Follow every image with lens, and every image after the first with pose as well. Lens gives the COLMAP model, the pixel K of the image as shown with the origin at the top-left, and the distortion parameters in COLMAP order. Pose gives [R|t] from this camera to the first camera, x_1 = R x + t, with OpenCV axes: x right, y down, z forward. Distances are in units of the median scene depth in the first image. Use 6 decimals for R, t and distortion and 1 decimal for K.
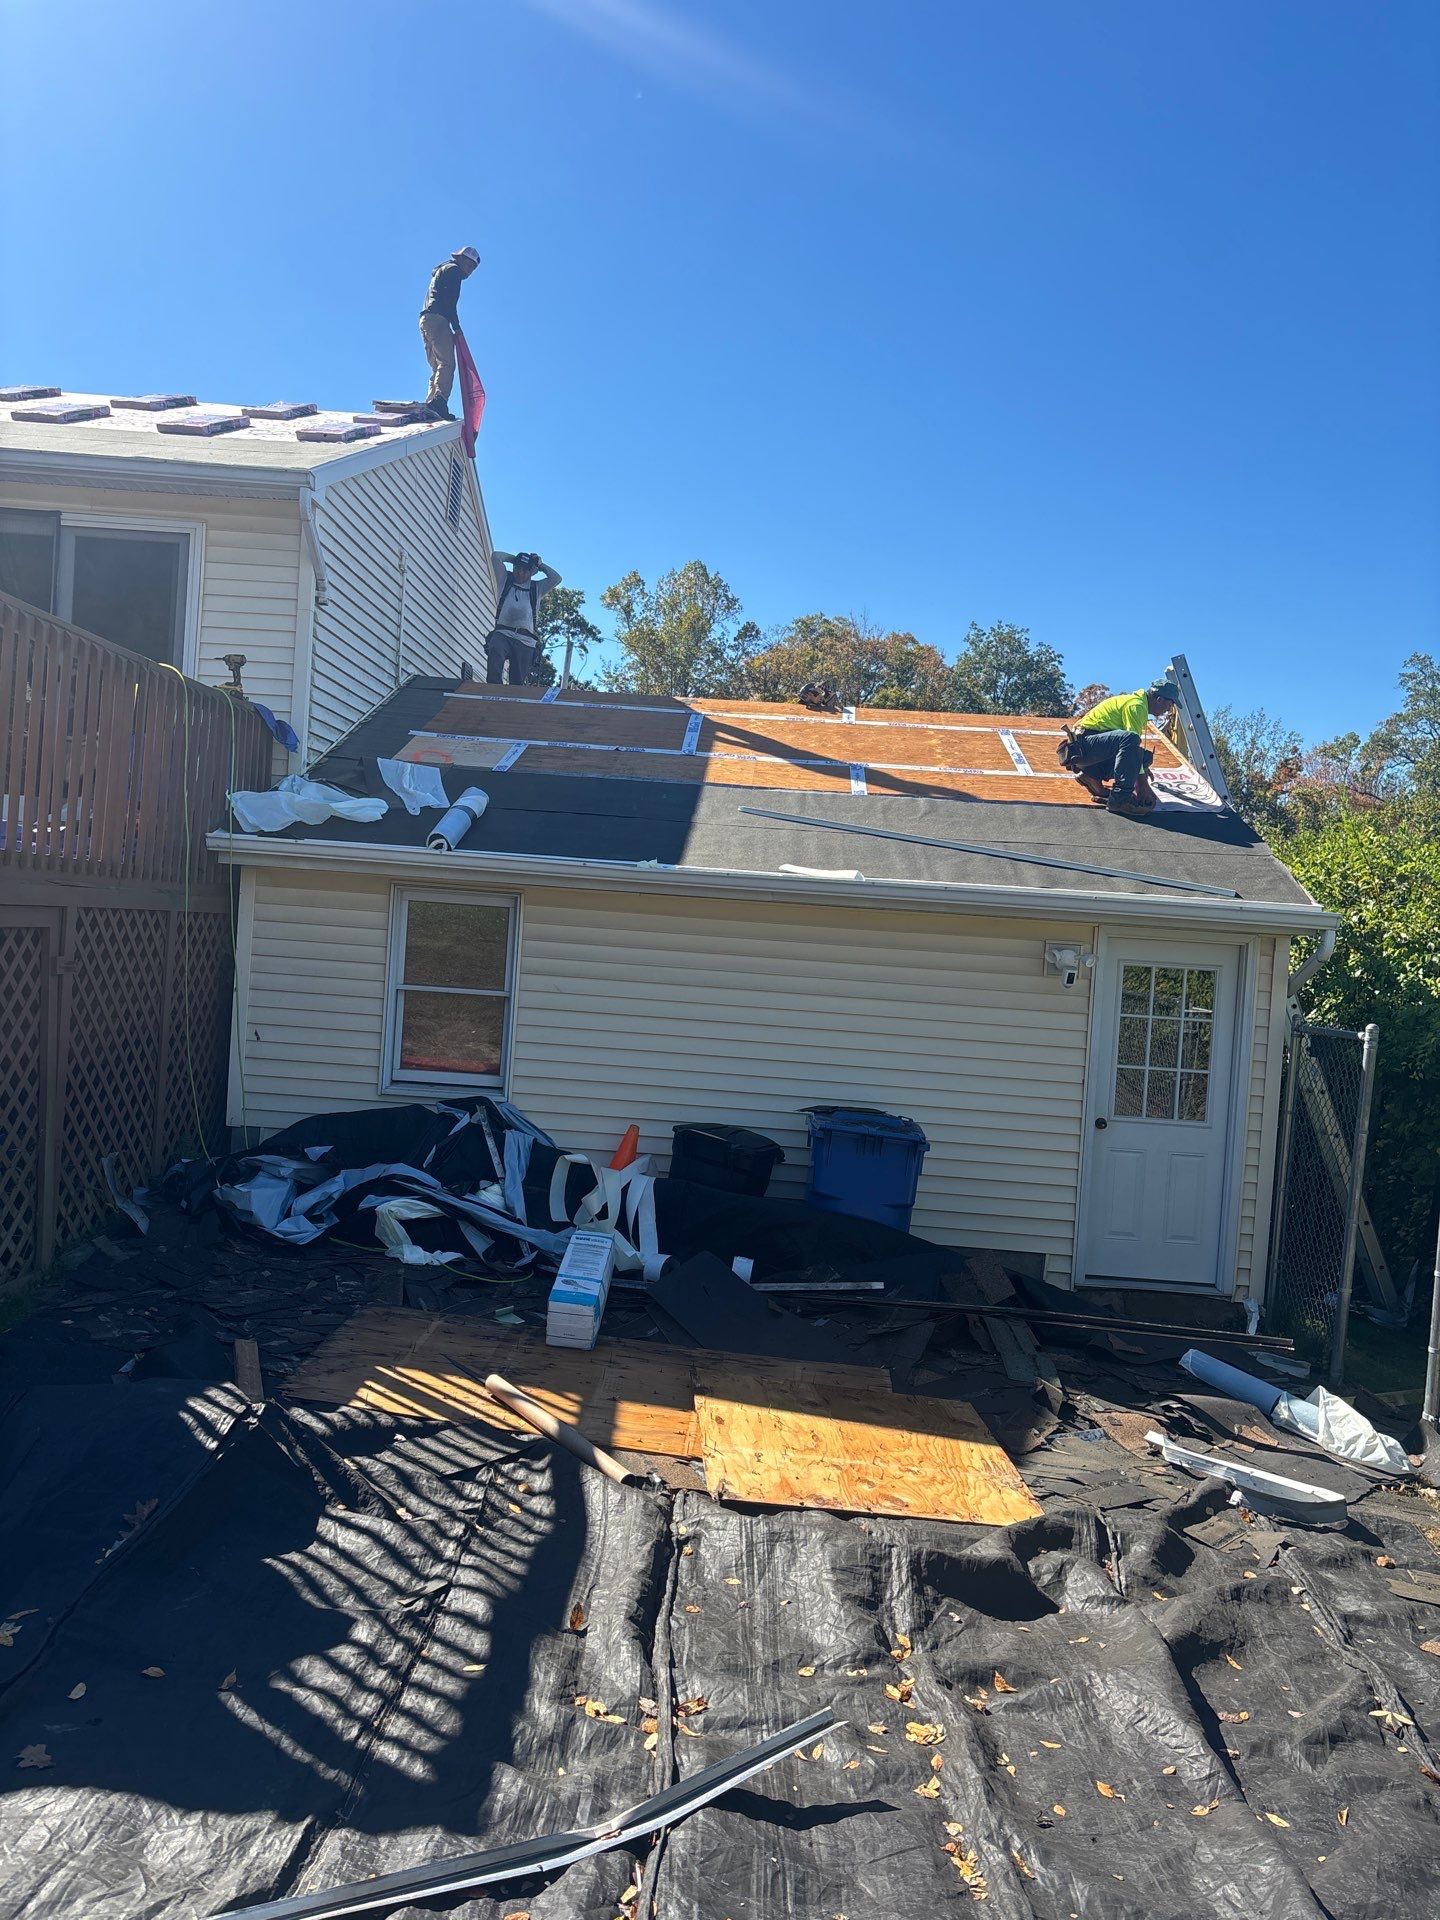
lens RADIAL K [[1431.2, 0, 734.8], [0, 1431.2, 959.0], [0, 0, 1]] dist [0.046331, -0.022701]
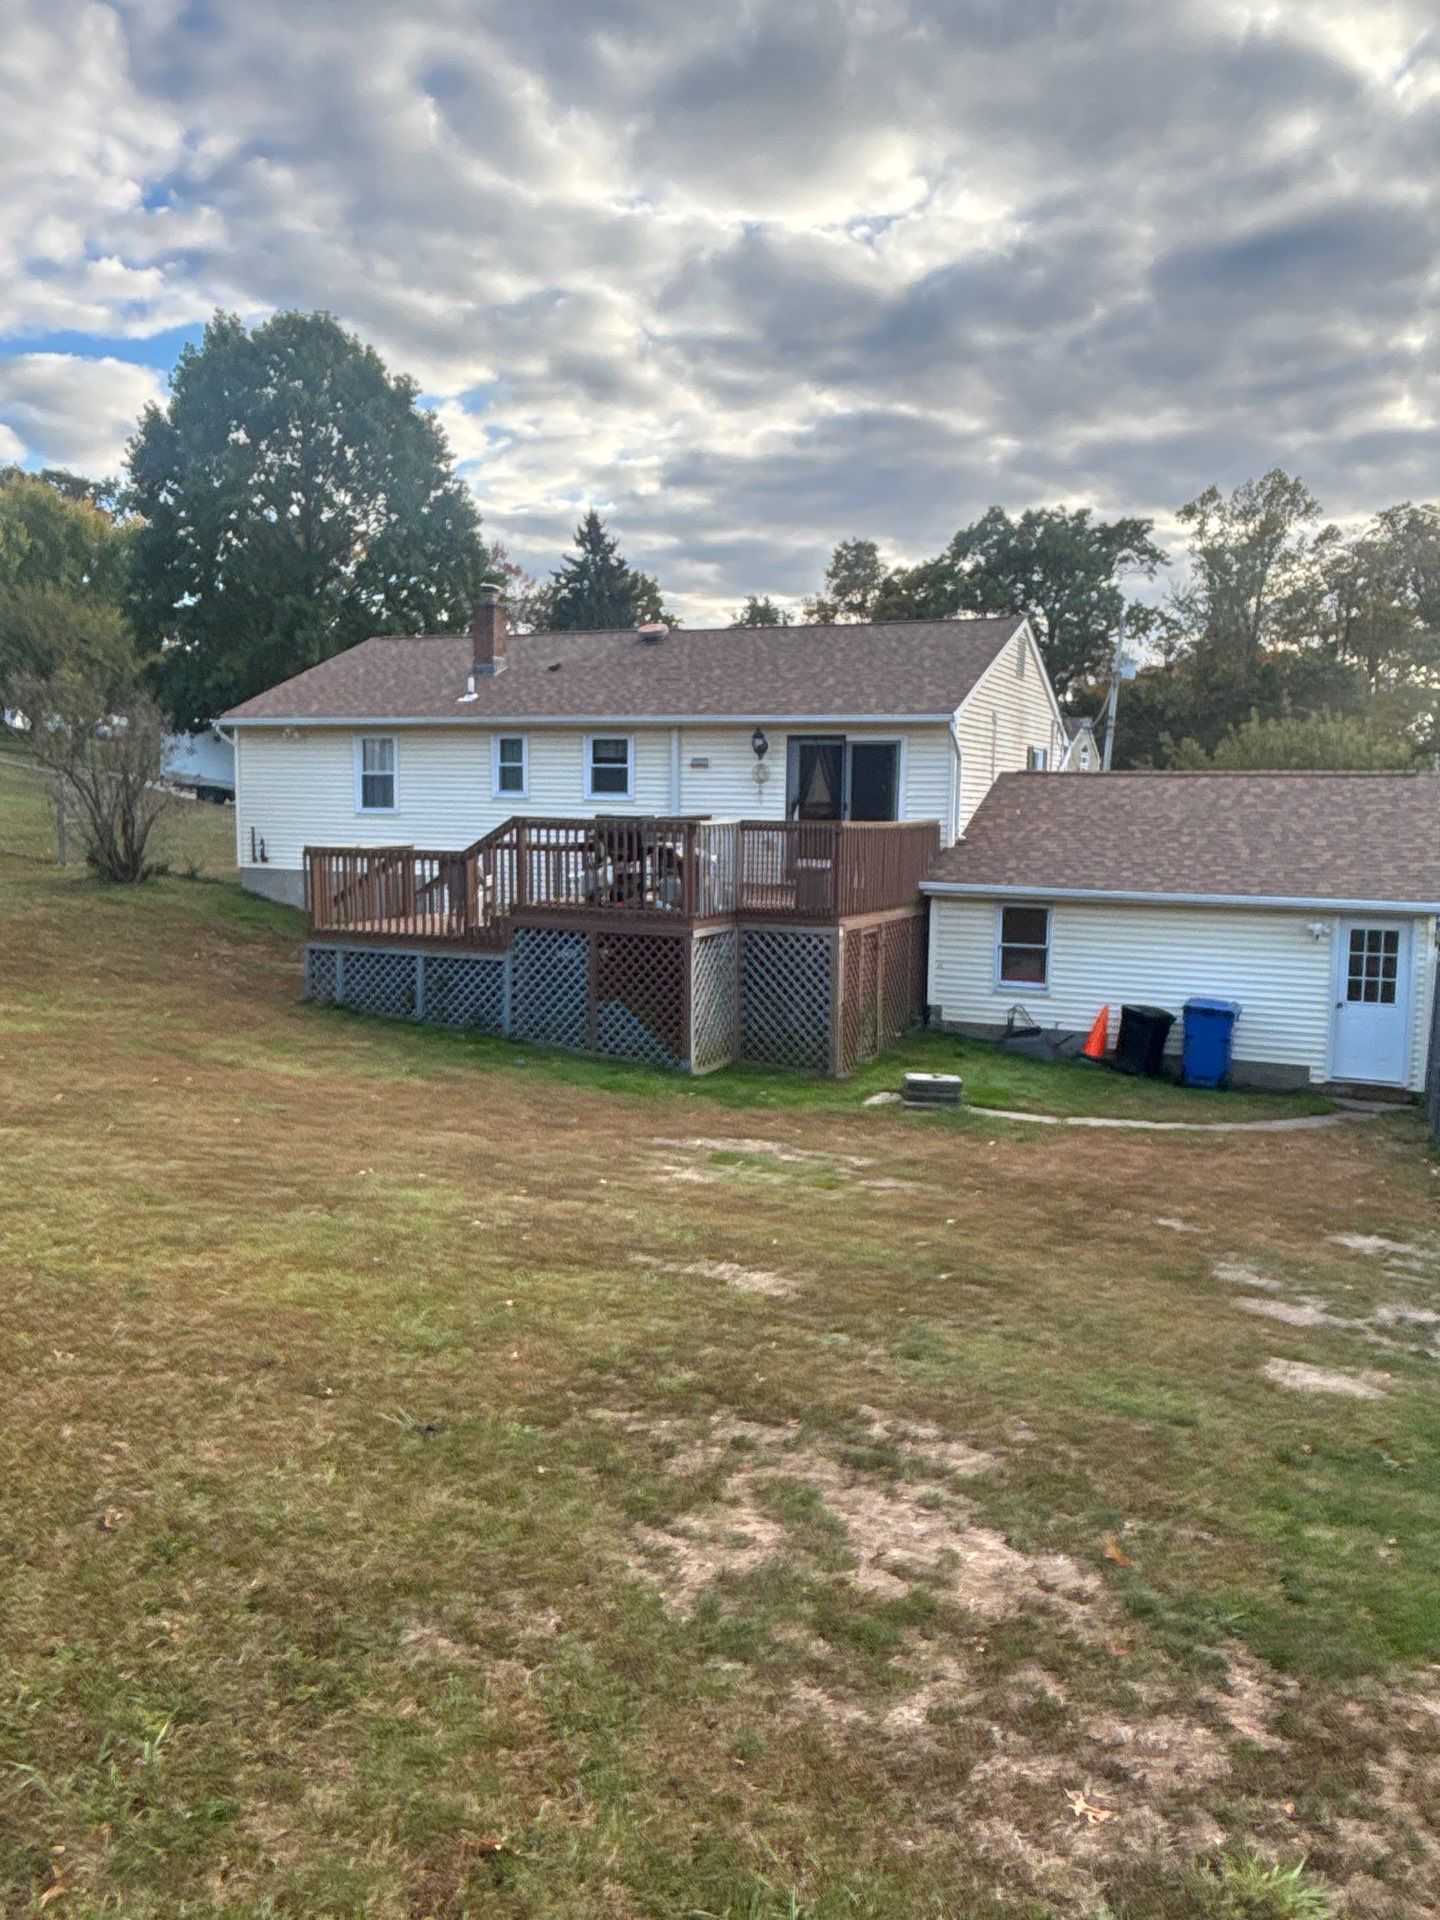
lens RADIAL K [[1628.4, 0, 674.4], [0, 1628.4, 1004.5], [0, 0, 1]] dist [0.077486, 0.000998]
pose [[0.917191, -0.002320, -0.398442, 0.324871], [0.038997, 0.995705, 0.083973, -0.127003], [0.396535, -0.092557, 0.913342, -1.585790]]
